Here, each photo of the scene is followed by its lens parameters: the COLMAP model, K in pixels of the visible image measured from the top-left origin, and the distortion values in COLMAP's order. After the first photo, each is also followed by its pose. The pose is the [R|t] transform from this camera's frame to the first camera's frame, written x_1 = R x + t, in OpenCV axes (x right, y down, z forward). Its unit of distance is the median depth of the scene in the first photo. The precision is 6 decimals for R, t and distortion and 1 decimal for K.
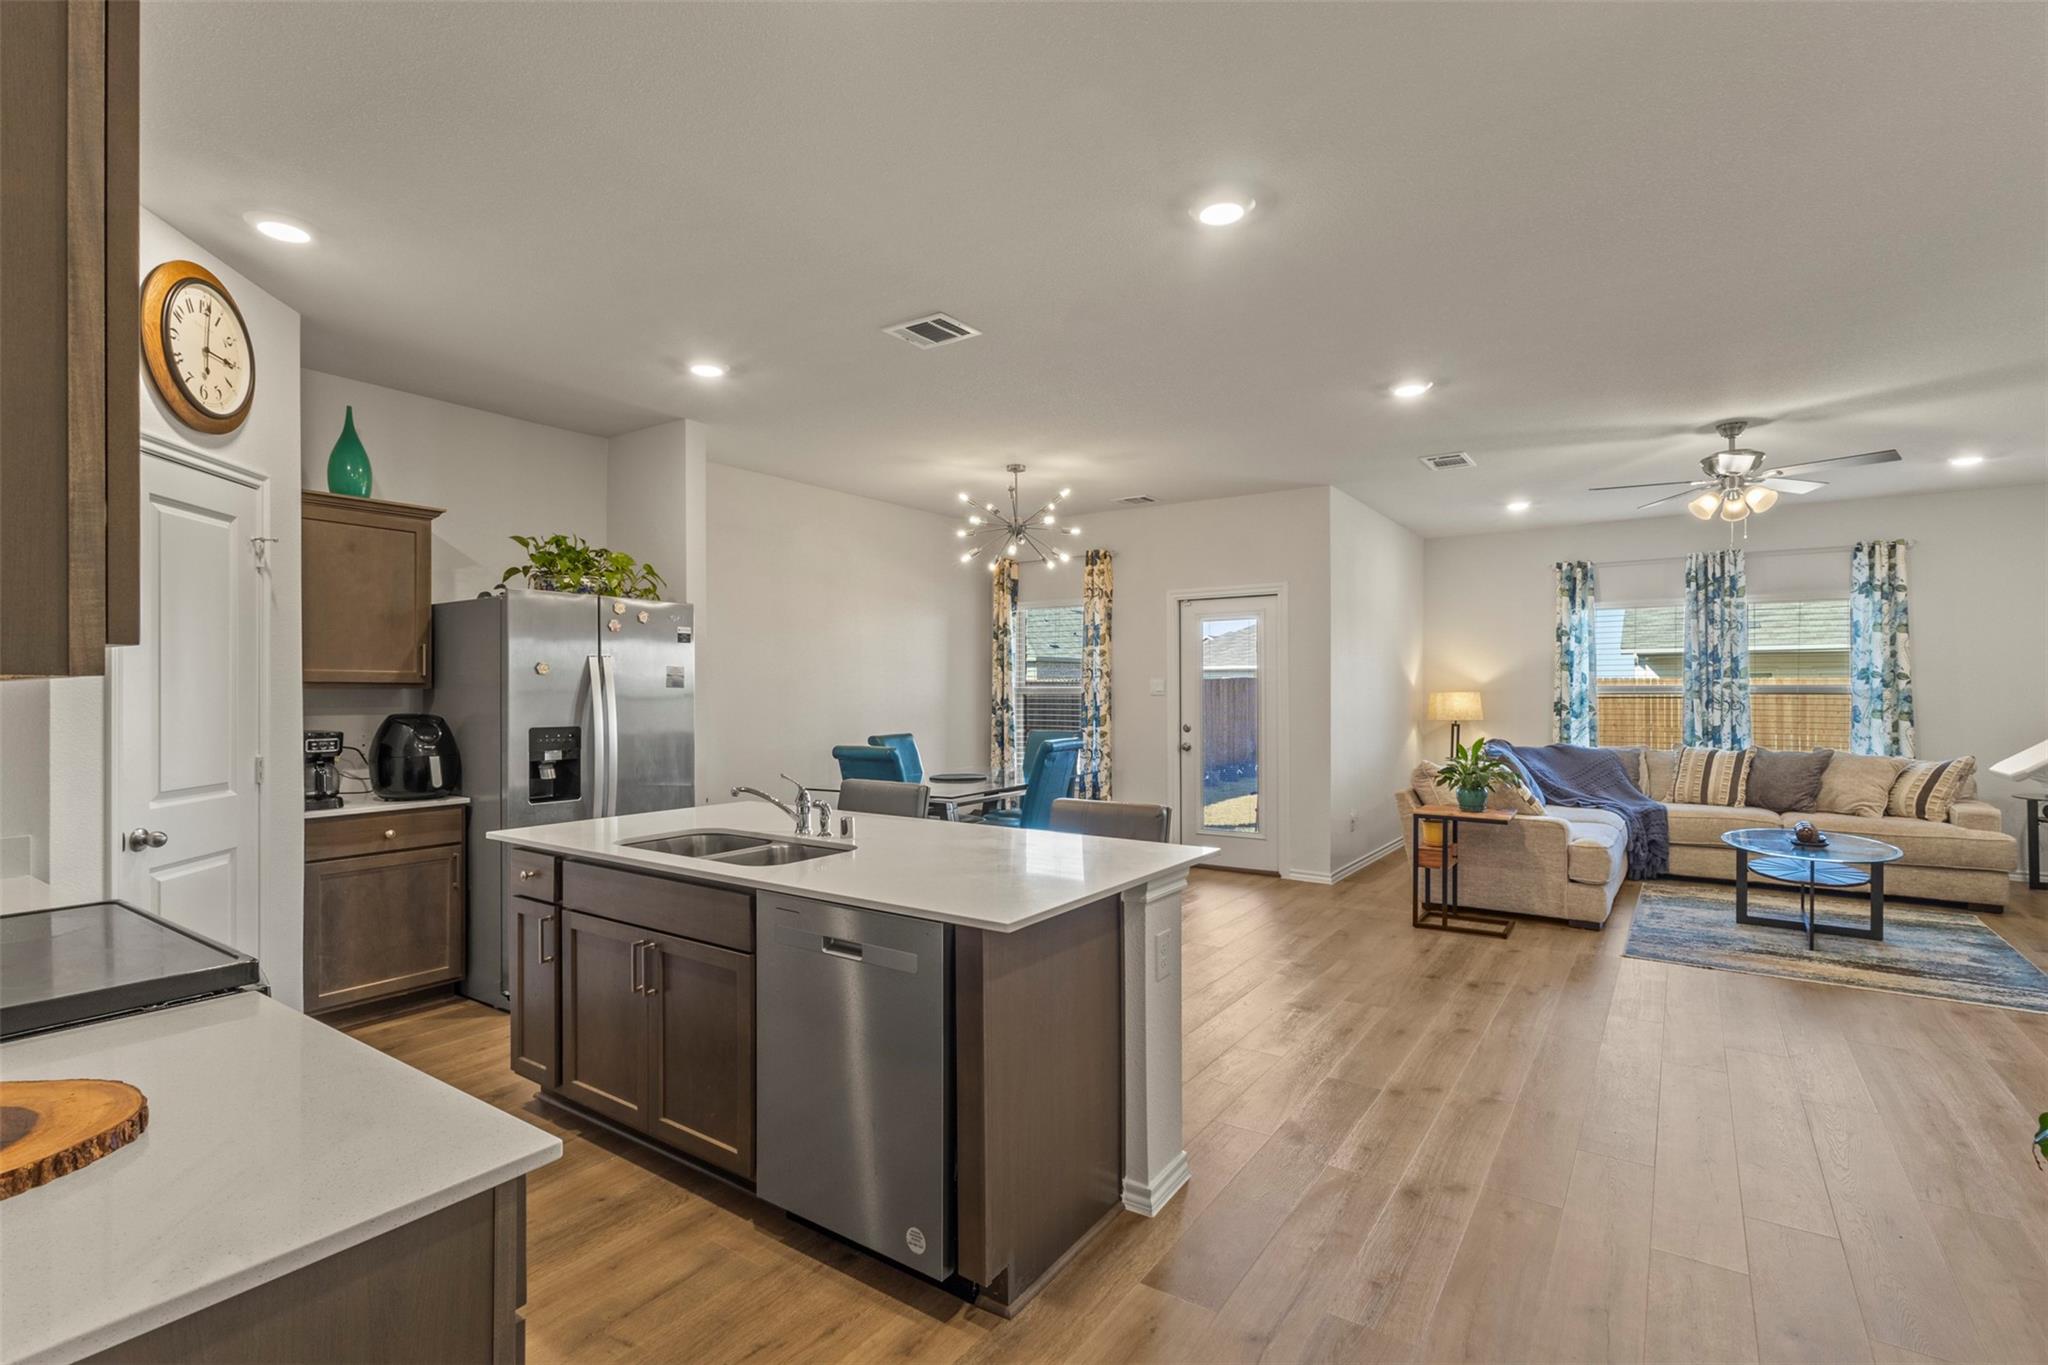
lens RADIAL K [[955.9, 0, 1022.0], [0, 955.9, 681.9], [0, 0, 1]] dist [0.001904, 0.002410]
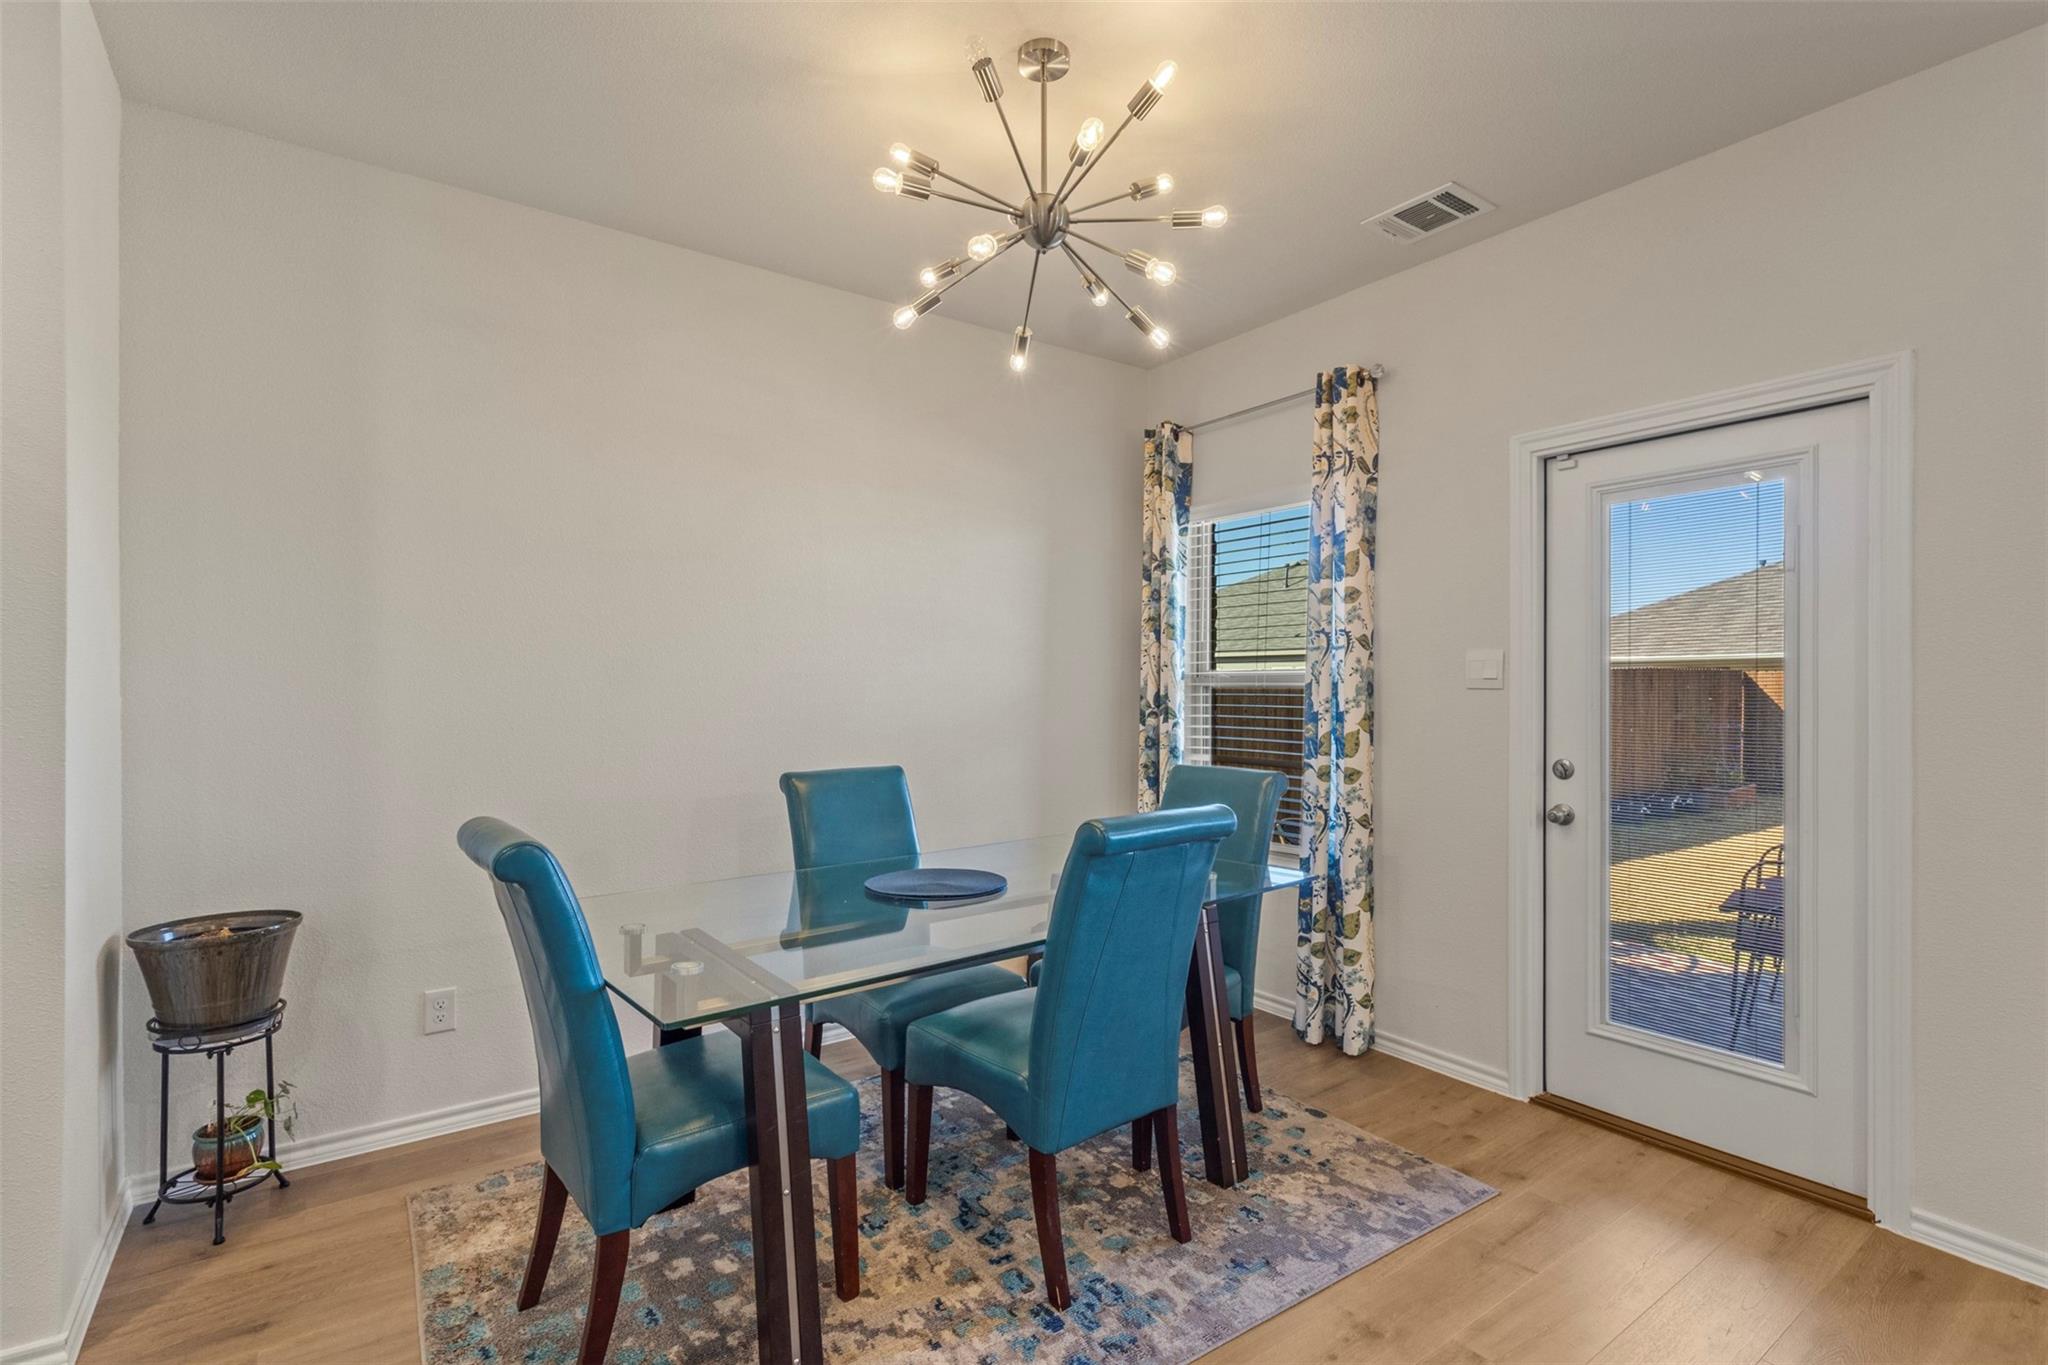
lens RADIAL K [[955.9, 0, 1027.1], [0, 955.9, 688.1], [0, 0, 1]] dist [0.001904, 0.002410]
pose [[0.946745, 0.005388, -0.321940, 0.105069], [-0.003385, 0.999971, 0.006780, 0.014032], [0.321967, -0.005329, 0.946736, 0.650701]]
